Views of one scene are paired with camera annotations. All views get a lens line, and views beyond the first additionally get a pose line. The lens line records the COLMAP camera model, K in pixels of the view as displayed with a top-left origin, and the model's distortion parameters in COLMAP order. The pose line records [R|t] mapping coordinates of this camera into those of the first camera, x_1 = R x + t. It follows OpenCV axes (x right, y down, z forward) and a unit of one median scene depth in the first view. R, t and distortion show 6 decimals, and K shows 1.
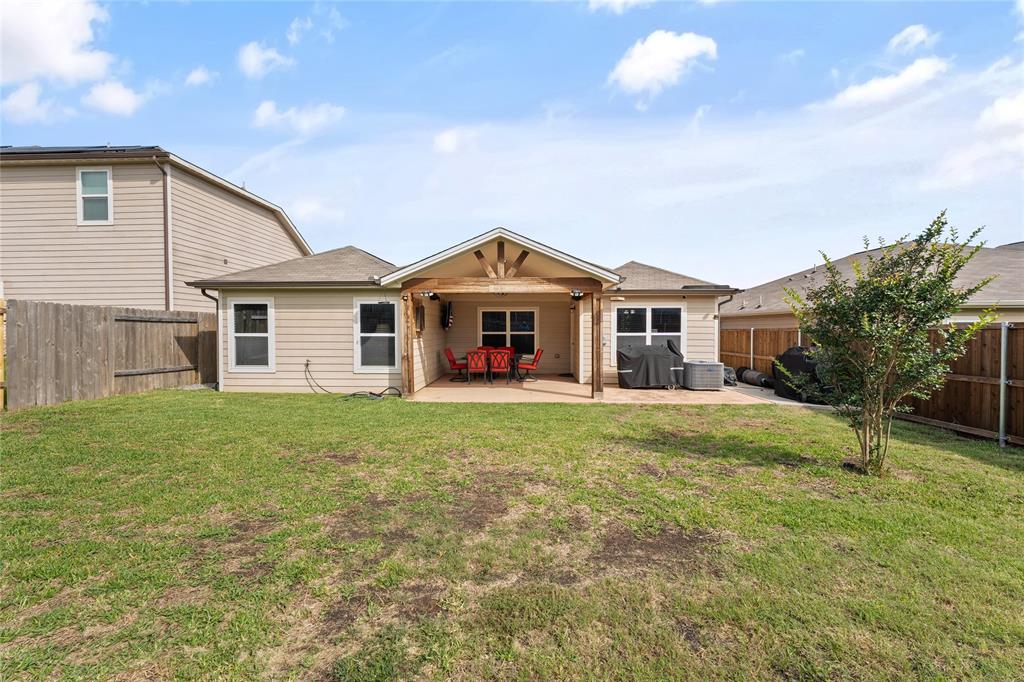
lens RADIAL K [[443.4, 0, 506.7], [0, 443.4, 335.6], [0, 0, 1]] dist [-0.002047, -0.000155]
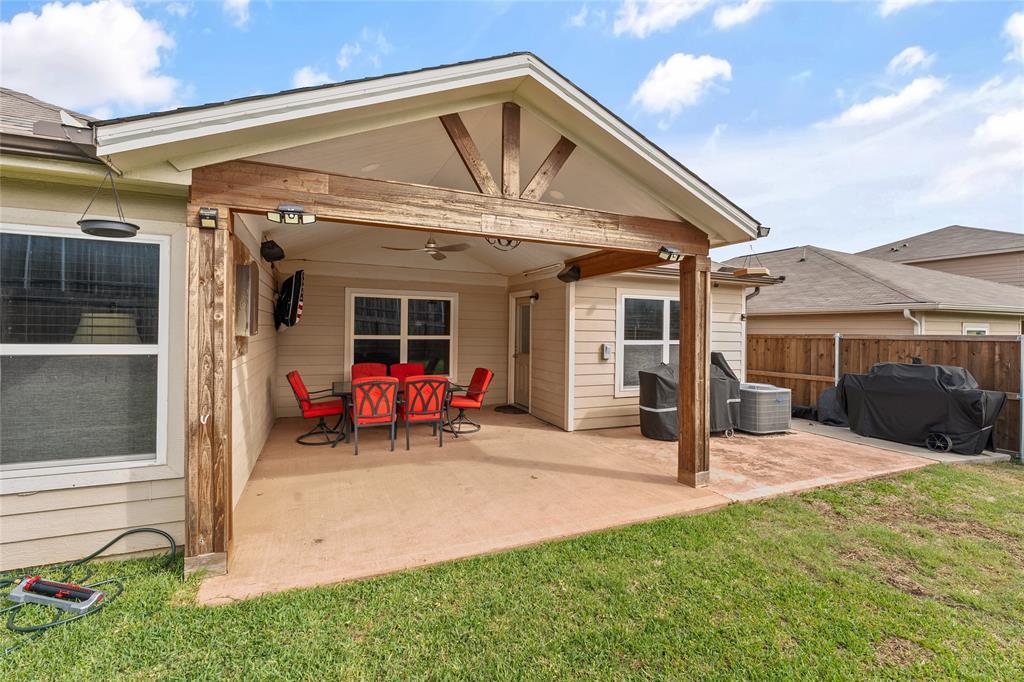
lens RADIAL K [[451.1, 0, 514.9], [0, 451.1, 327.9], [0, 0, 1]] dist [-0.000284, 0.000007]
pose [[0.902424, 0.014254, 0.430614, -0.158762], [-0.007049, 0.999807, -0.018324, -0.011805], [-0.430792, 0.013500, 0.902350, 0.595969]]
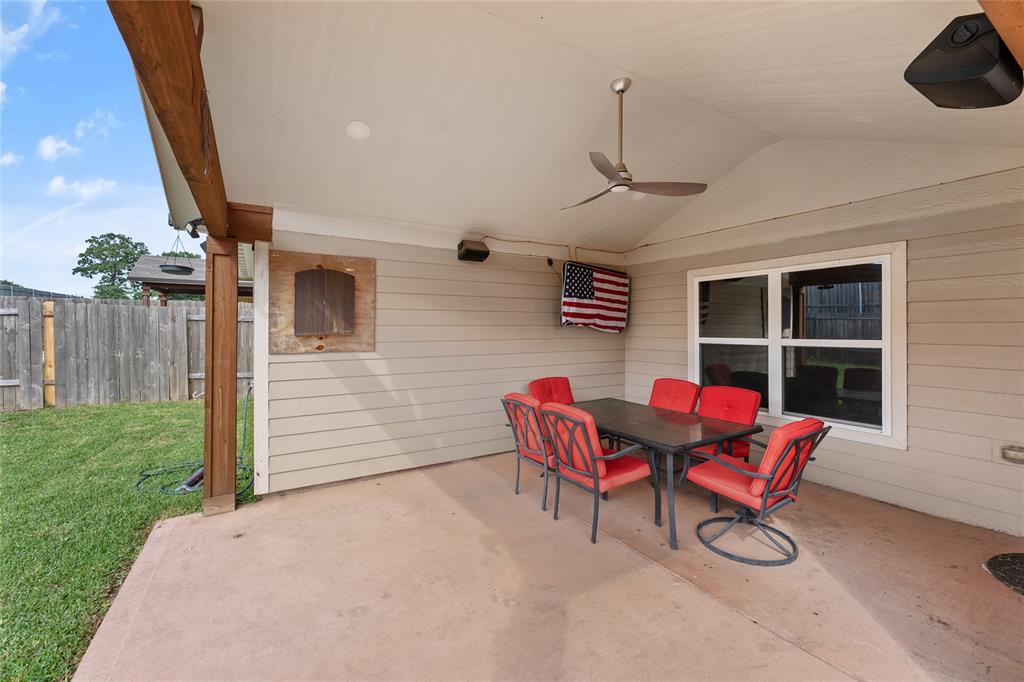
lens RADIAL K [[422.3, 0, 502.0], [0, 422.3, 328.5], [0, 0, 1]] dist [-0.002353, -0.000175]
pose [[0.537077, -0.003333, -0.843527, 0.209836], [-0.012237, 0.999856, -0.011742, -0.013685], [0.843444, 0.016628, 0.536959, 0.937150]]
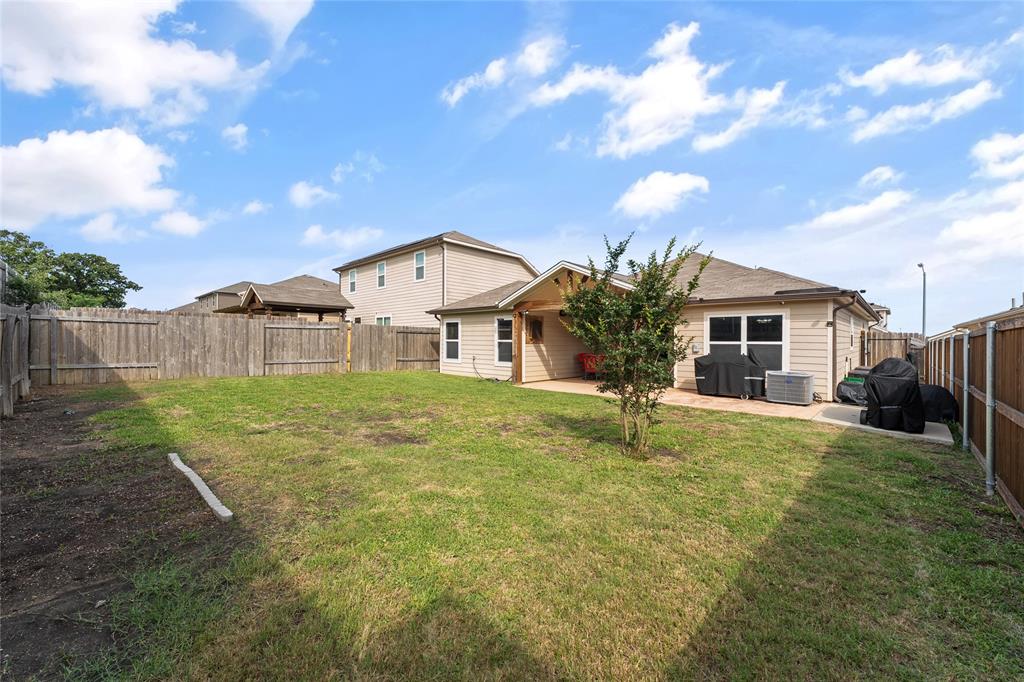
lens RADIAL K [[403.7, 0, 512.0], [0, 403.7, 341.0], [0, 0, 1]] dist [0.001140, 0.000134]
pose [[0.749623, 0.005398, -0.661843, 0.598474], [-0.017708, 0.999772, -0.011902, 0.013873], [0.661628, 0.020642, 0.749548, -0.008228]]
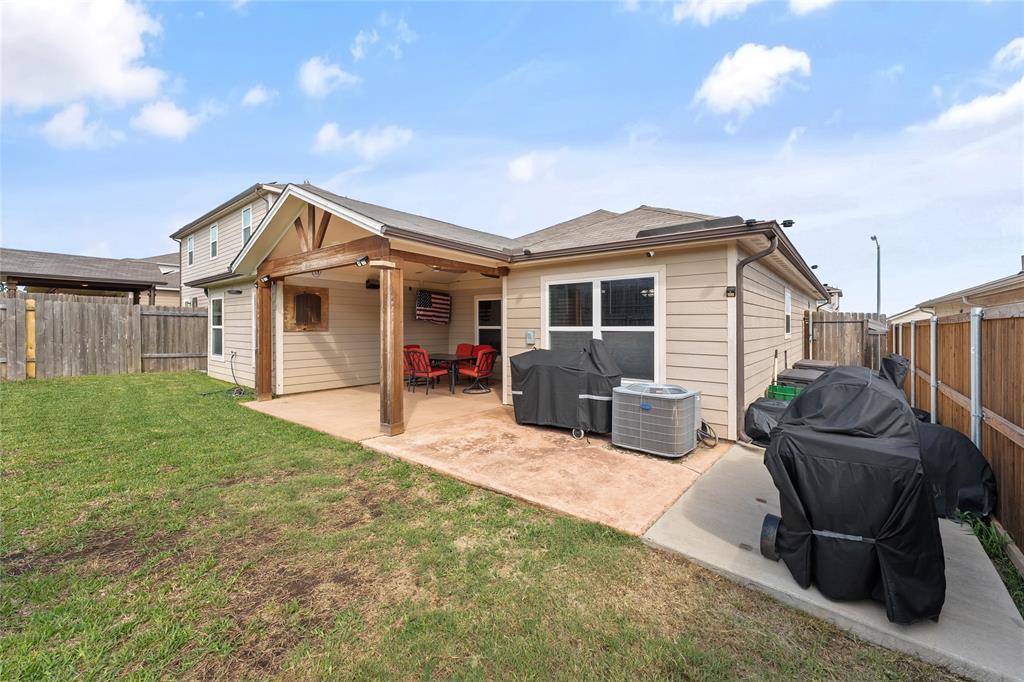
lens RADIAL K [[413.9, 0, 504.4], [0, 413.9, 325.7], [0, 0, 1]] dist [-0.000203, 0.000173]
pose [[0.792400, -0.000161, -0.610002, 0.617422], [-0.011168, 0.999829, -0.014772, 0.002033], [0.609900, 0.018518, 0.792262, 0.592920]]
